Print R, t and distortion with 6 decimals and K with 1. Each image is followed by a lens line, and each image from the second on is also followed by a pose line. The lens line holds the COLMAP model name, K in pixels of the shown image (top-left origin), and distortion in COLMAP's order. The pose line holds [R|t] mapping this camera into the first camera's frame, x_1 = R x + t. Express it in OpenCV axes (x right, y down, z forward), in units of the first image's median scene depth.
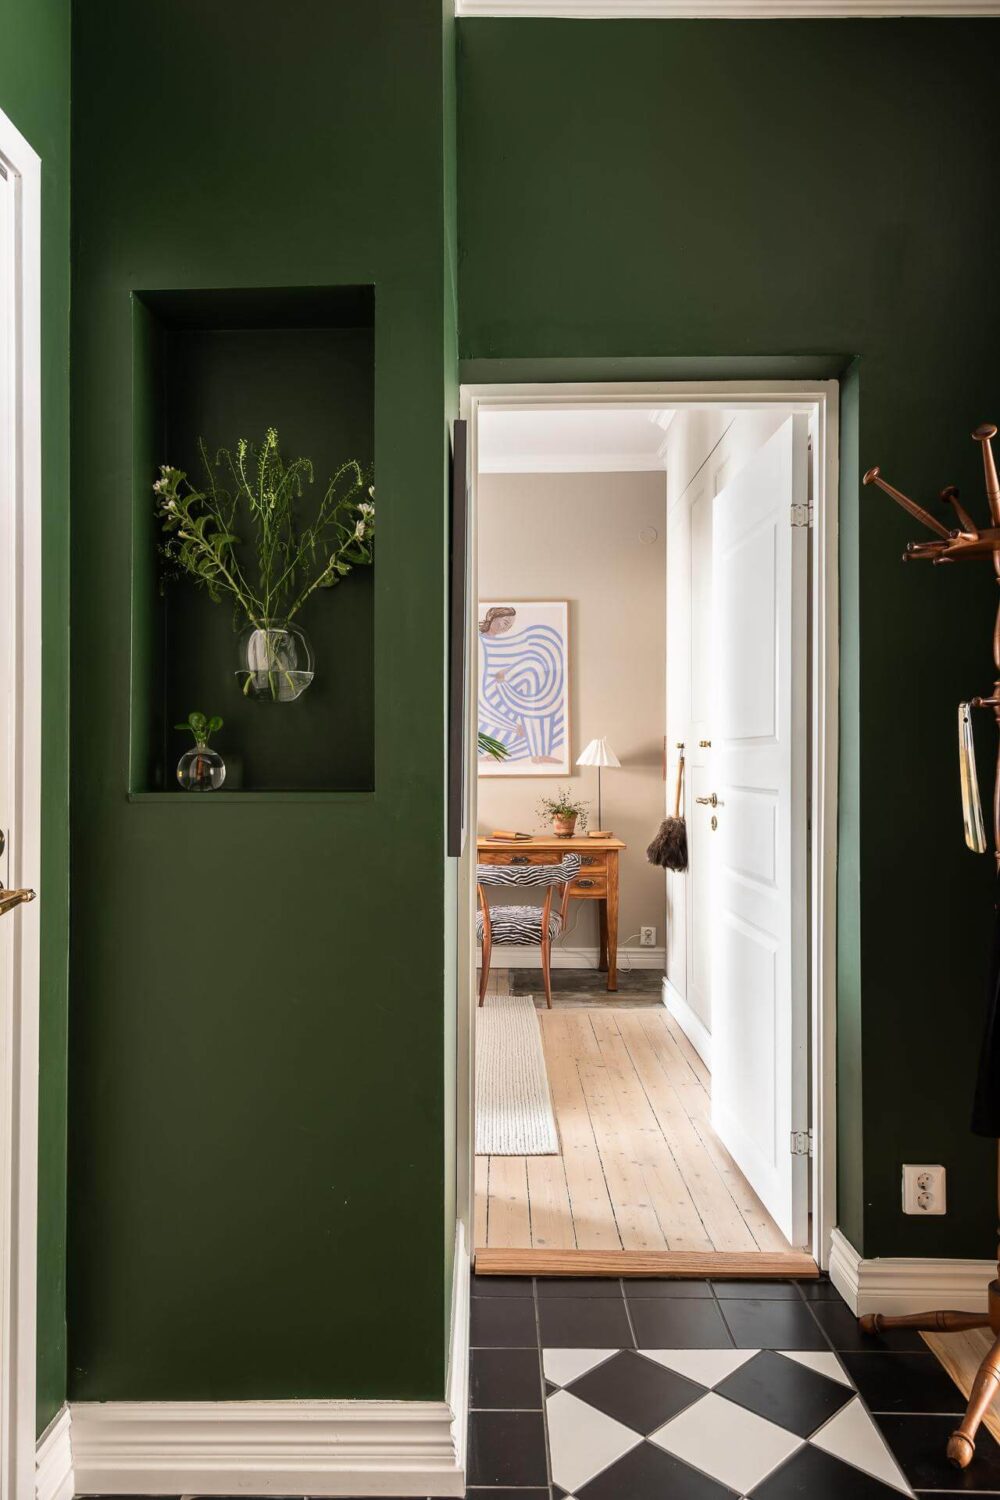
lens RADIAL K [[959.3, 0, 500.0], [0, 959.3, 750.0], [0, 0, 1]] dist [0.008265, 0.002196]
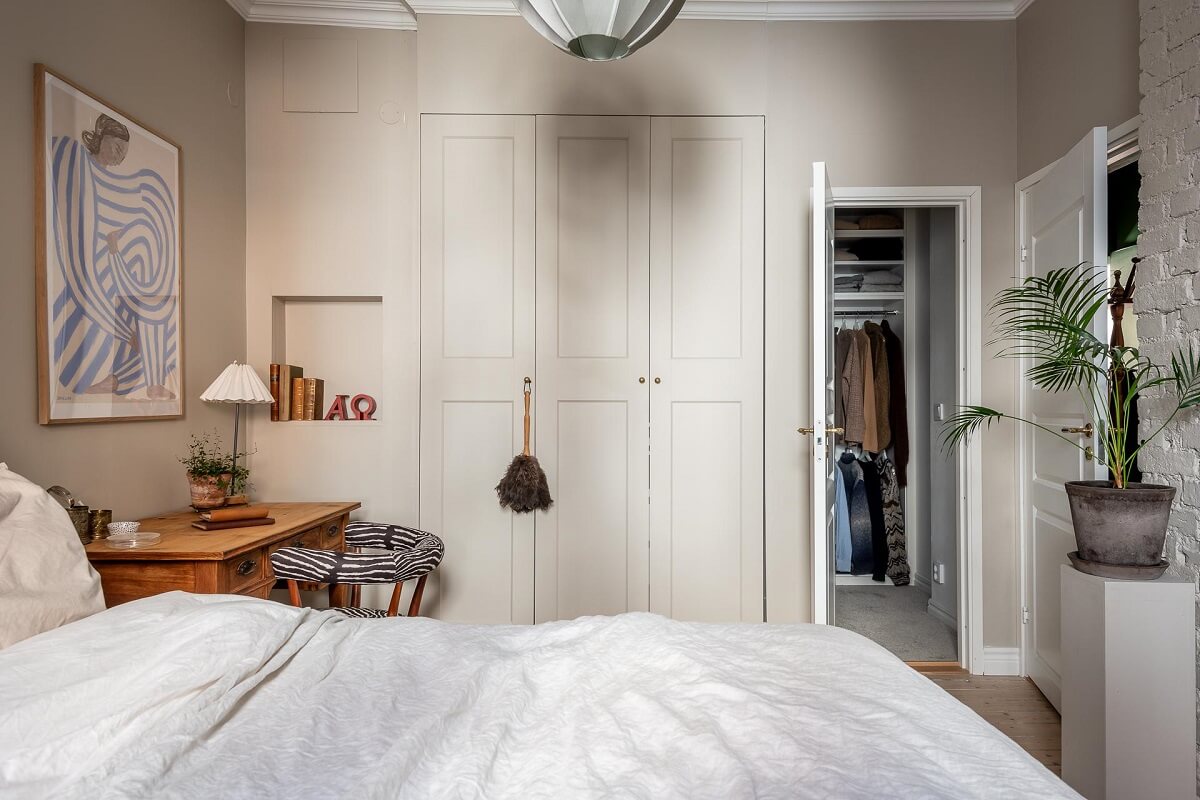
lens RADIAL K [[767.4, 0, 600.0], [0, 767.4, 400.0], [0, 0, 1]] dist [0.008265, 0.002196]
pose [[0.013356, 0.007144, 0.999885, -0.444899], [-0.012227, 0.999901, -0.006981, 0.015216], [-0.999836, -0.012132, 0.013442, 0.708680]]
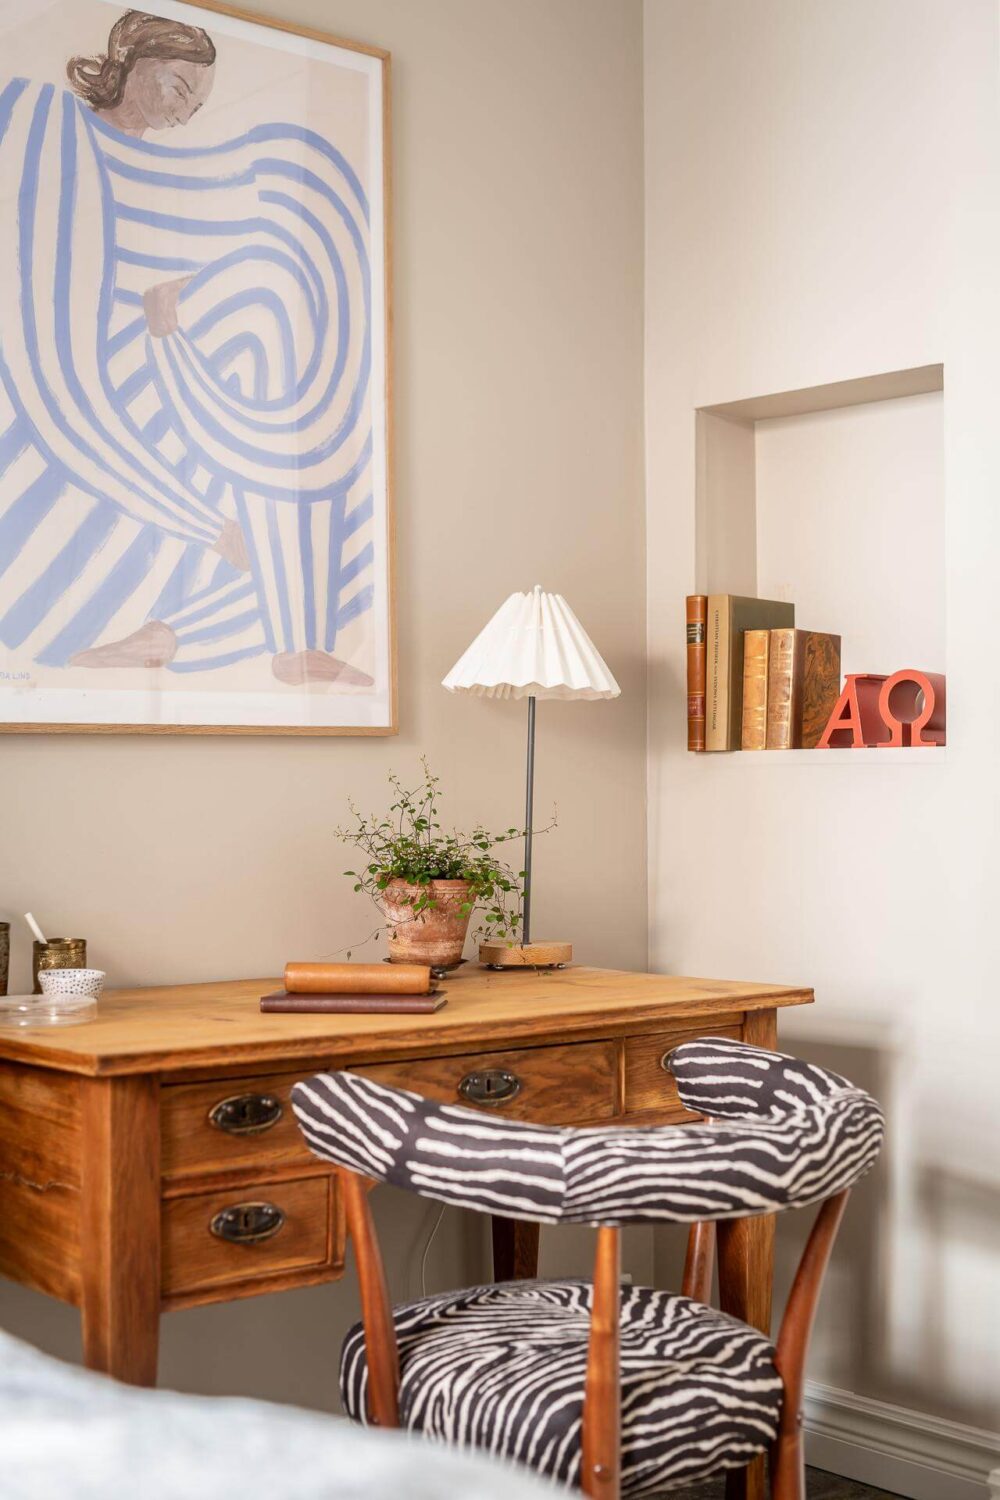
lens RADIAL K [[2067.6, 0, 500.0], [0, 2067.6, 750.0], [0, 0, 1]] dist [-0.013064, -0.022943]
pose [[0.751590, 0.007445, 0.659588, -0.270831], [-0.005726, 0.999972, -0.004762, 0.033662], [-0.659605, -0.000197, 0.751612, 0.564455]]
